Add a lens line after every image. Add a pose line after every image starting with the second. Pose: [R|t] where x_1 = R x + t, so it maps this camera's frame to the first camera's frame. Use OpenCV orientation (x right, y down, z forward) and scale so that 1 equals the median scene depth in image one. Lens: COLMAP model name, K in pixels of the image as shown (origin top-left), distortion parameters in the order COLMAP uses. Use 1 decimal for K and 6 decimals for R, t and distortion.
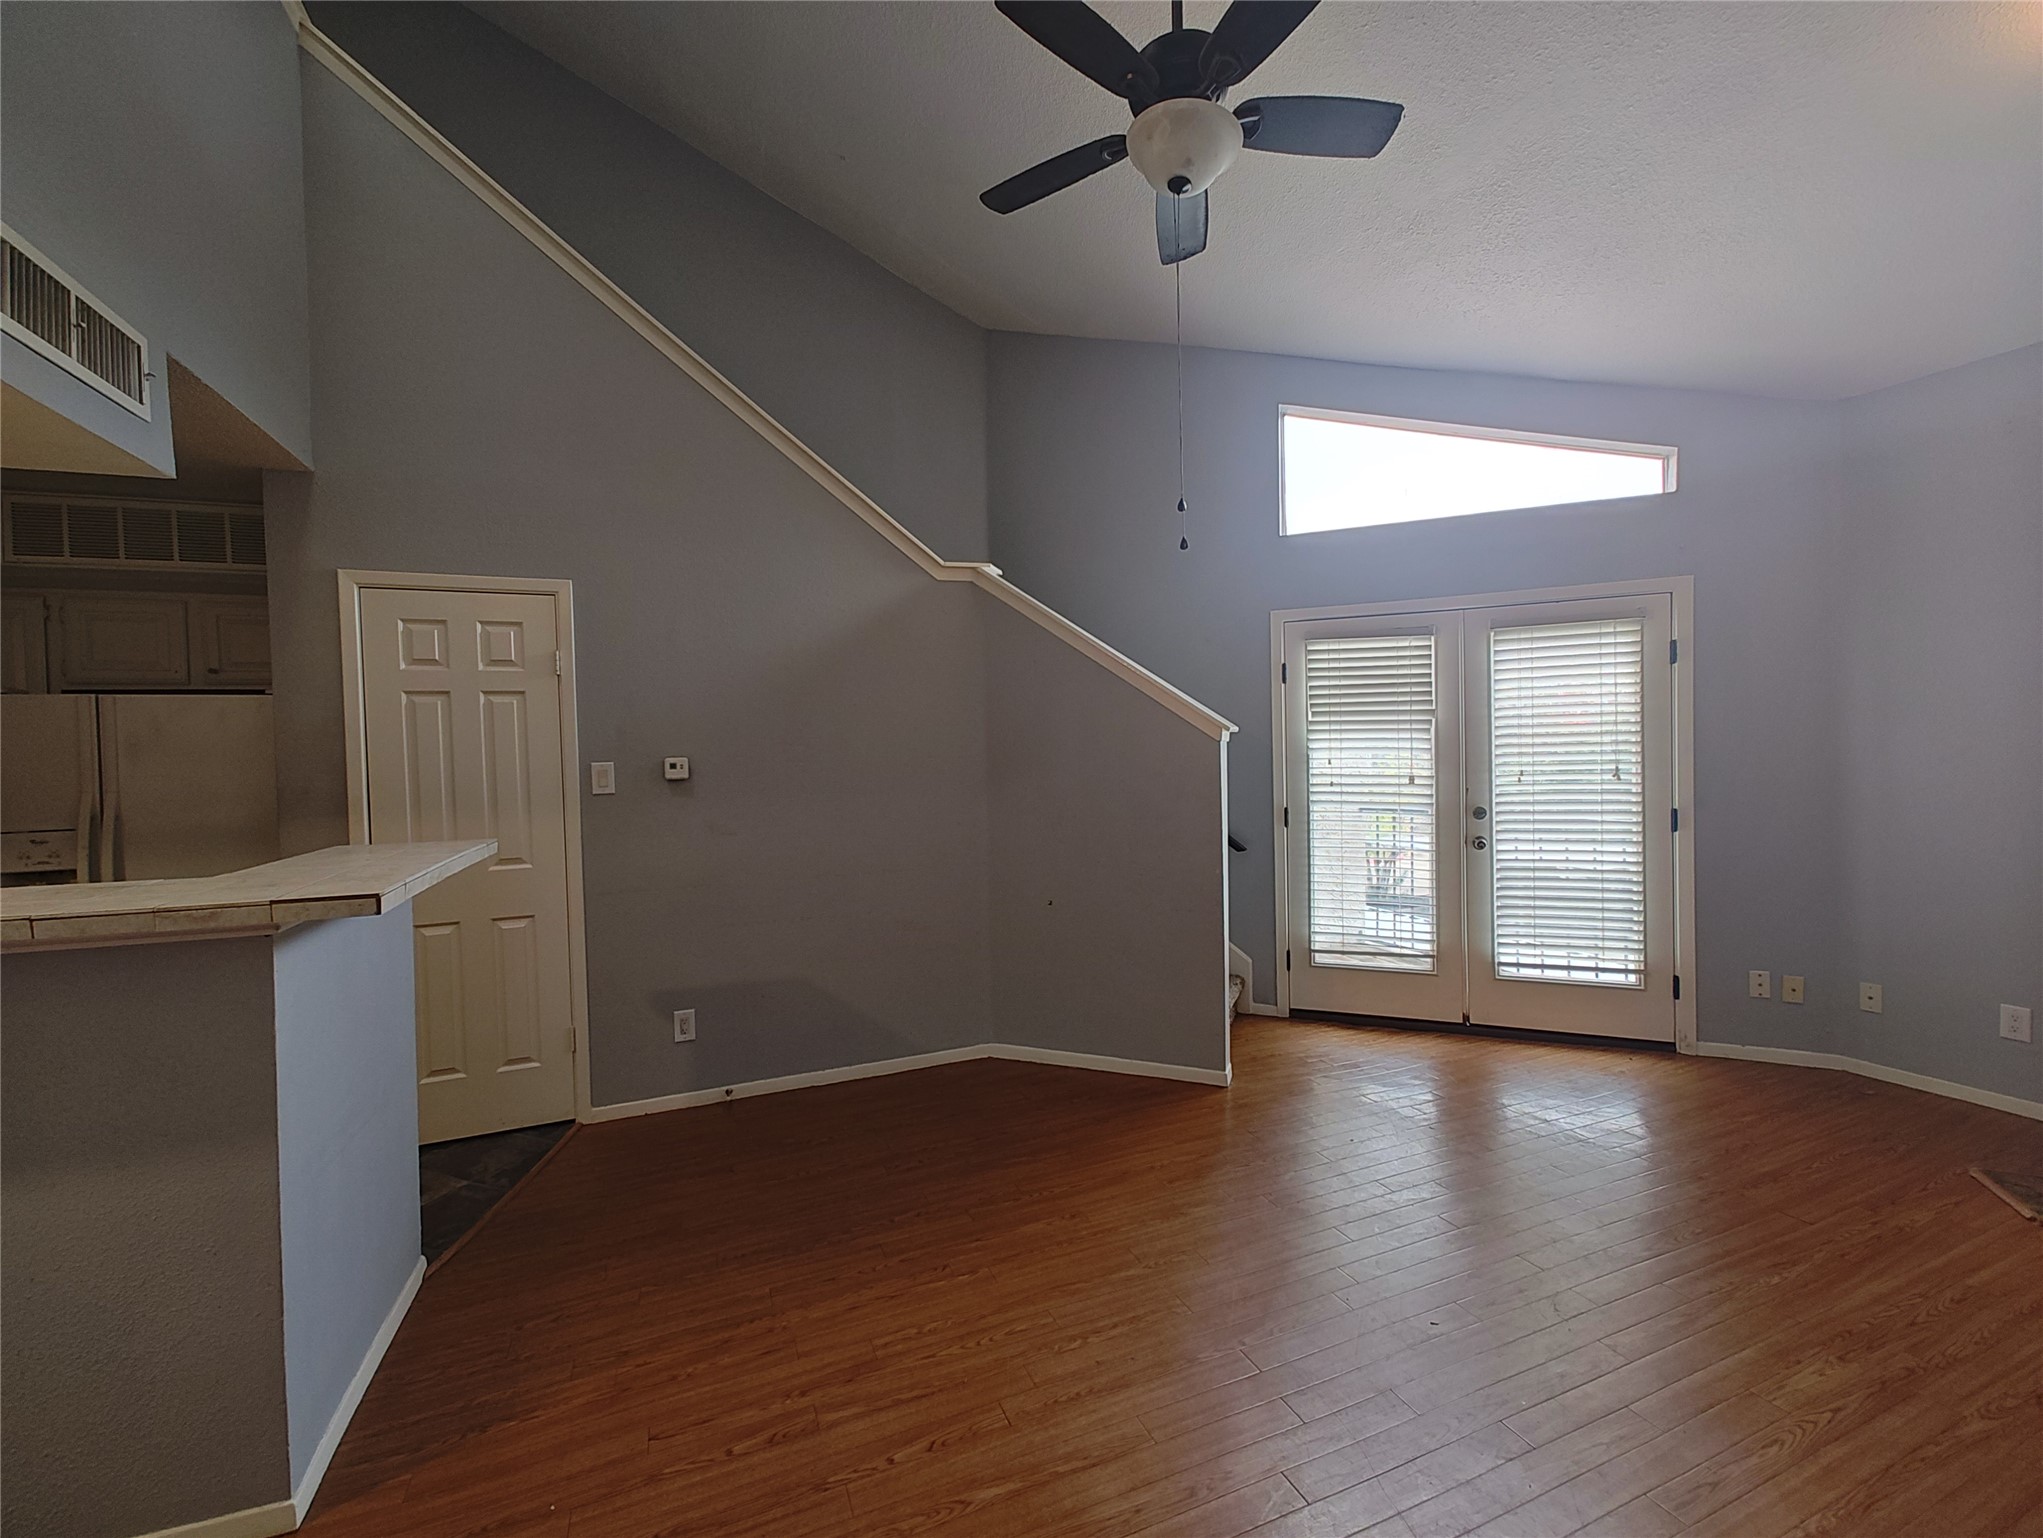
lens RADIAL K [[843.6, 0, 1018.4], [0, 843.6, 772.2], [0, 0, 1]] dist [0.002075, -0.000301]
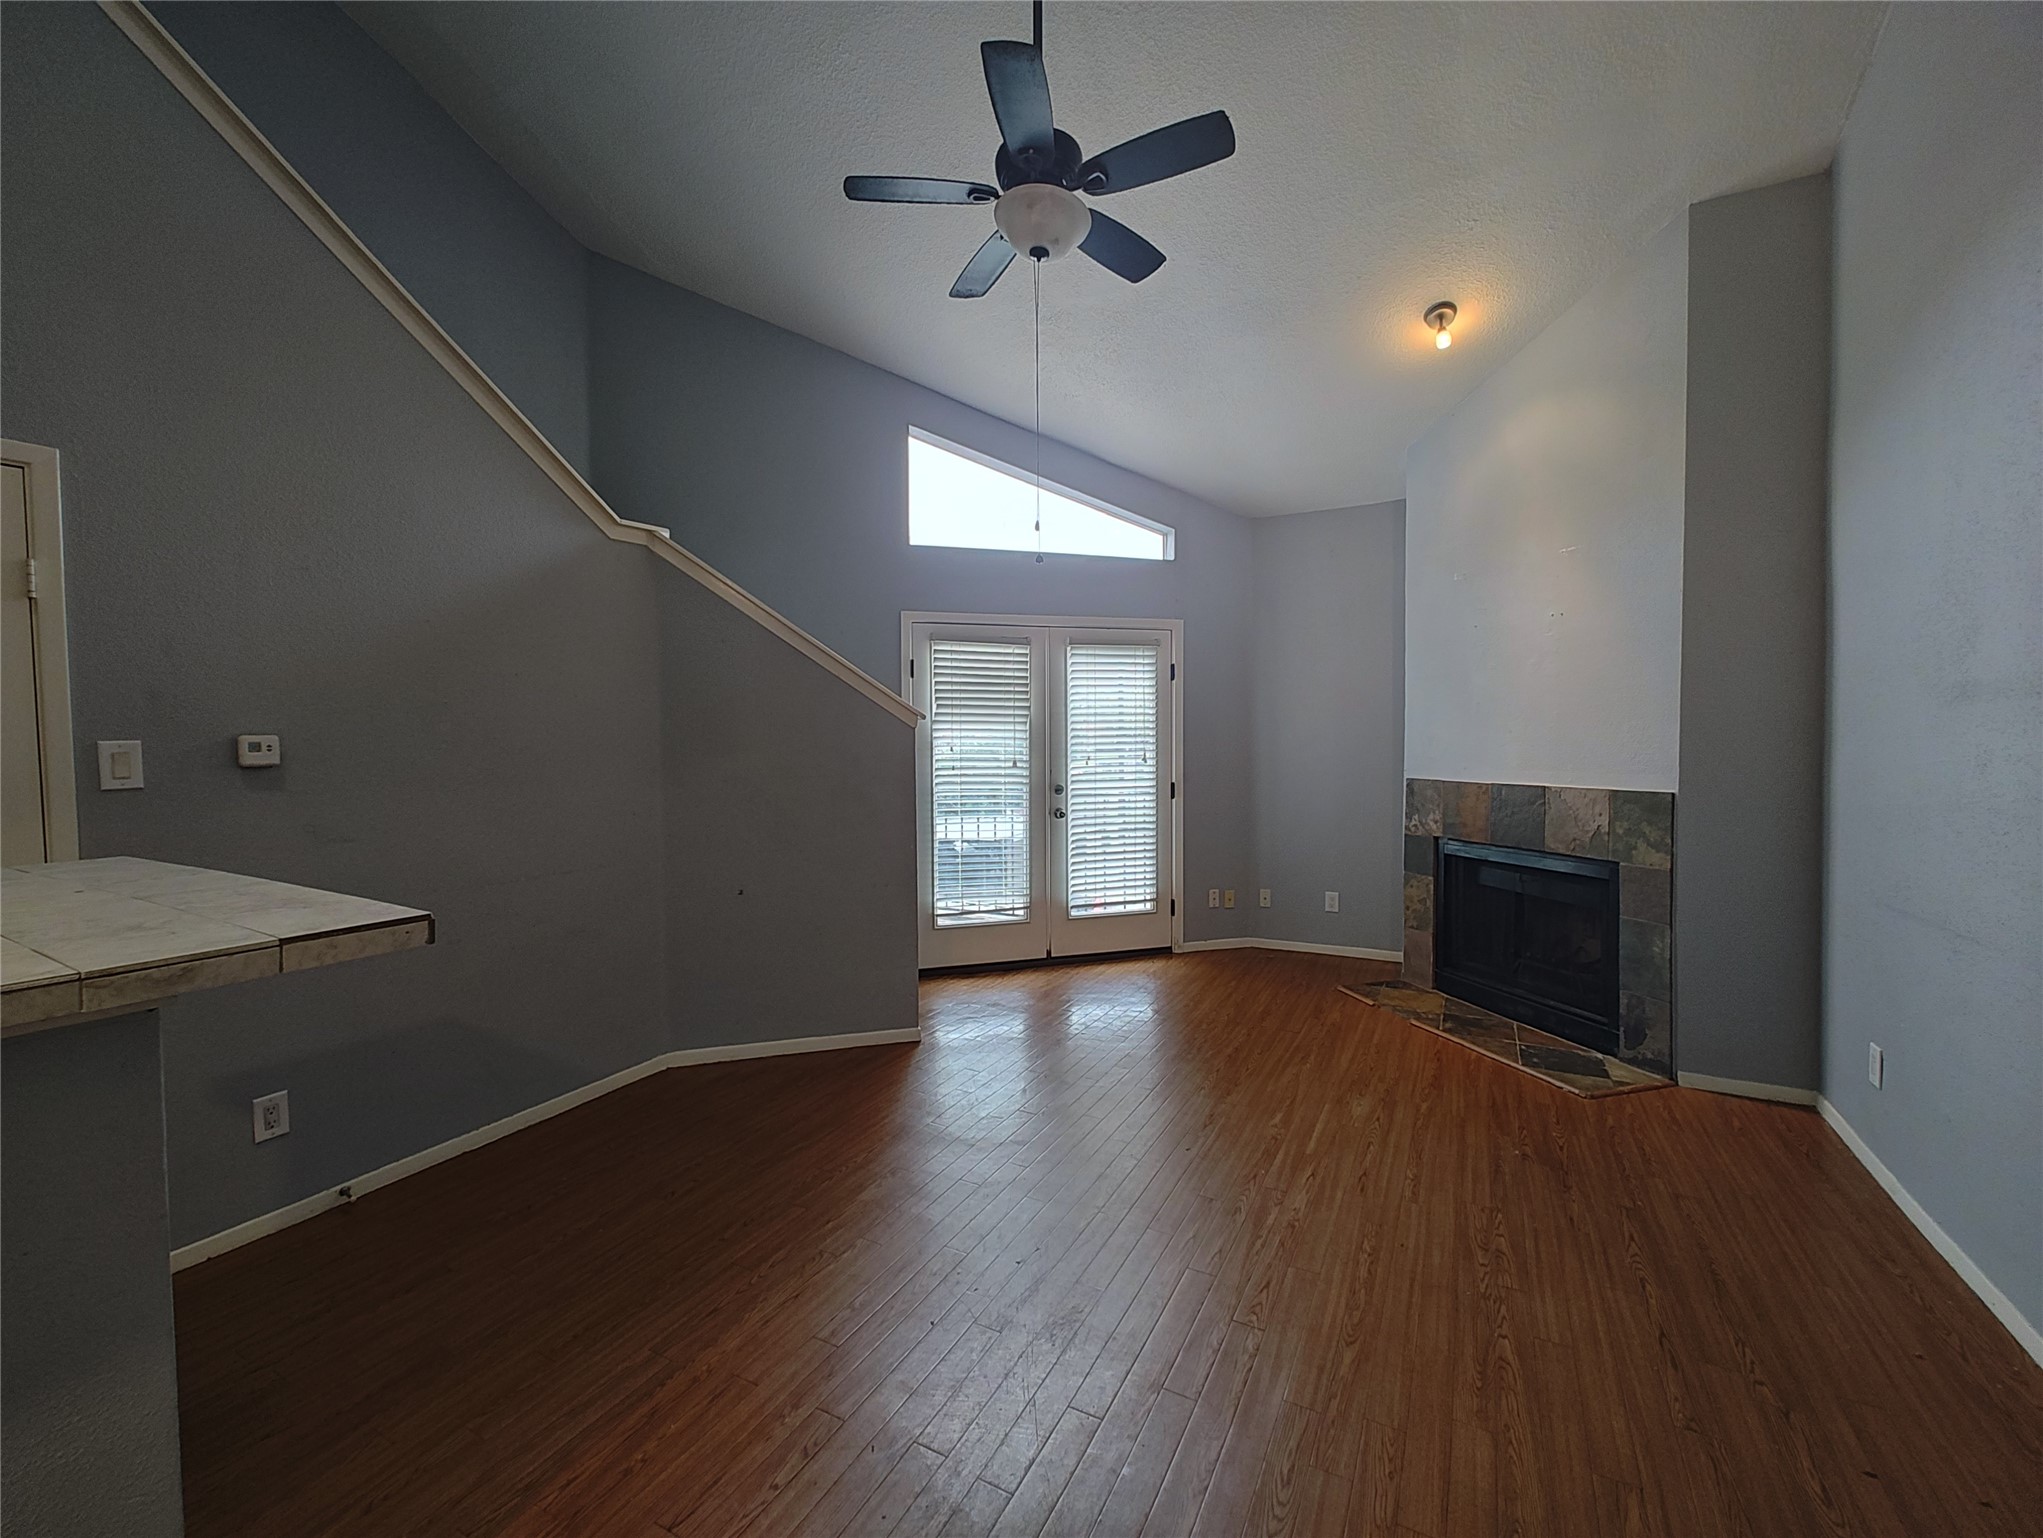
lens RADIAL K [[843.6, 0, 1022.4], [0, 843.6, 770.0], [0, 0, 1]] dist [0.002075, -0.000301]
pose [[0.776594, -0.010069, 0.629921, -0.354681], [0.005336, 0.999942, 0.009405, 0.008230], [-0.629979, -0.003943, 0.776602, 0.059388]]
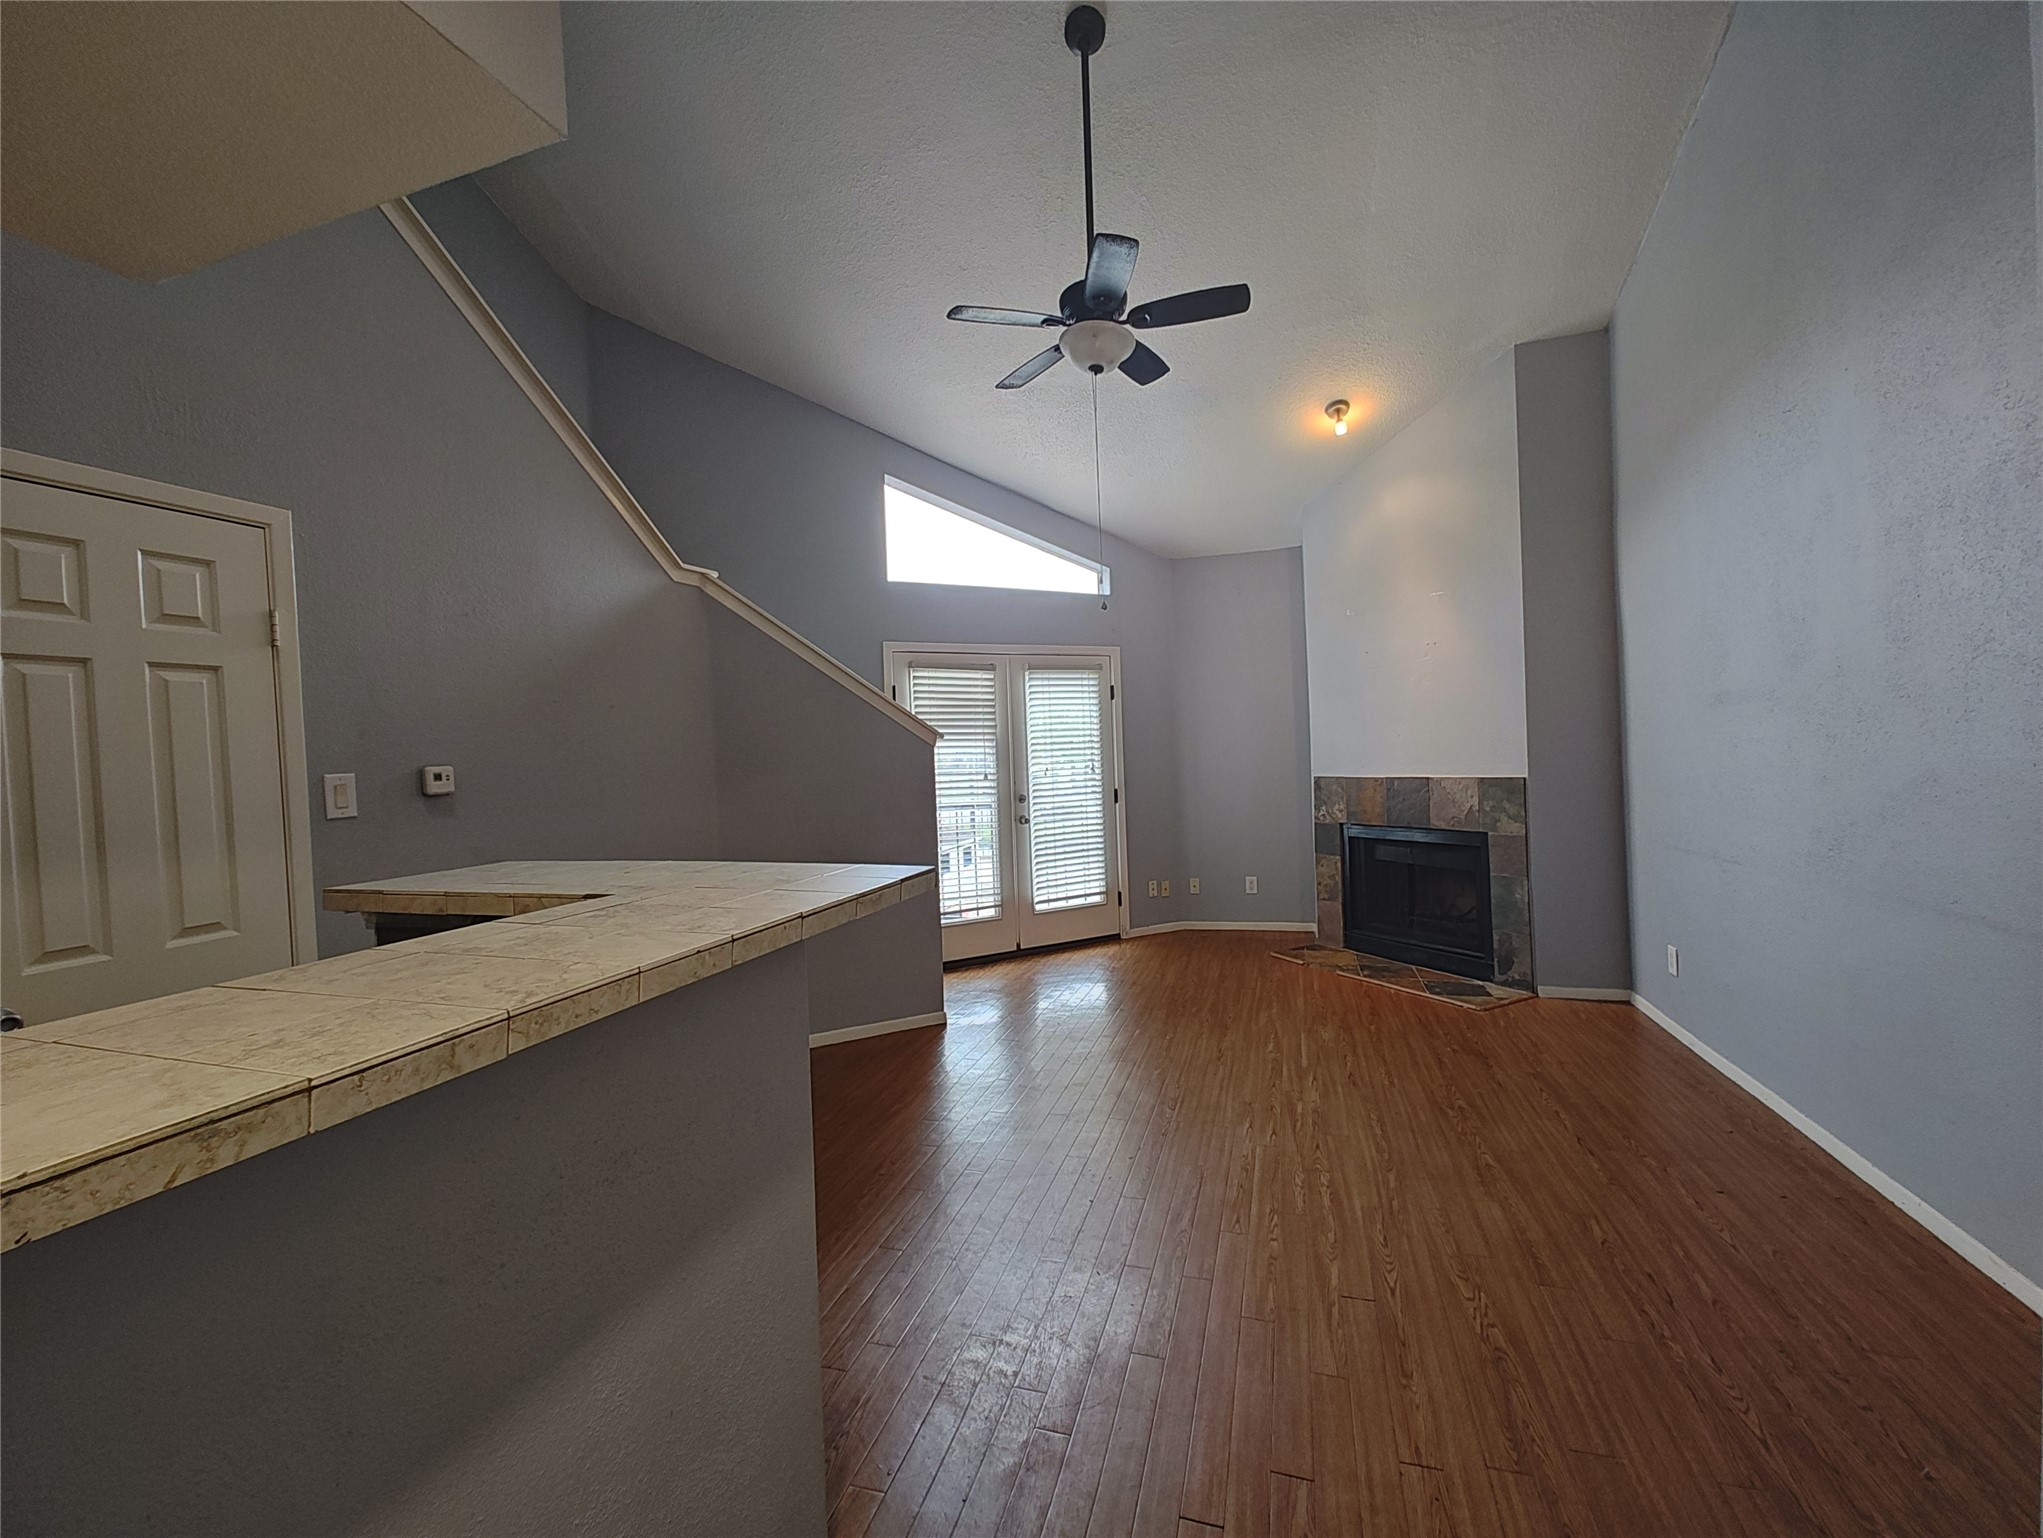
lens RADIAL K [[843.6, 0, 1026.0], [0, 843.6, 769.2], [0, 0, 1]] dist [0.002075, -0.000301]
pose [[0.640718, -0.019635, 0.767525, -0.651569], [0.042301, 0.999057, -0.009754, 0.015540], [-0.766610, 0.038716, 0.640945, 0.097948]]
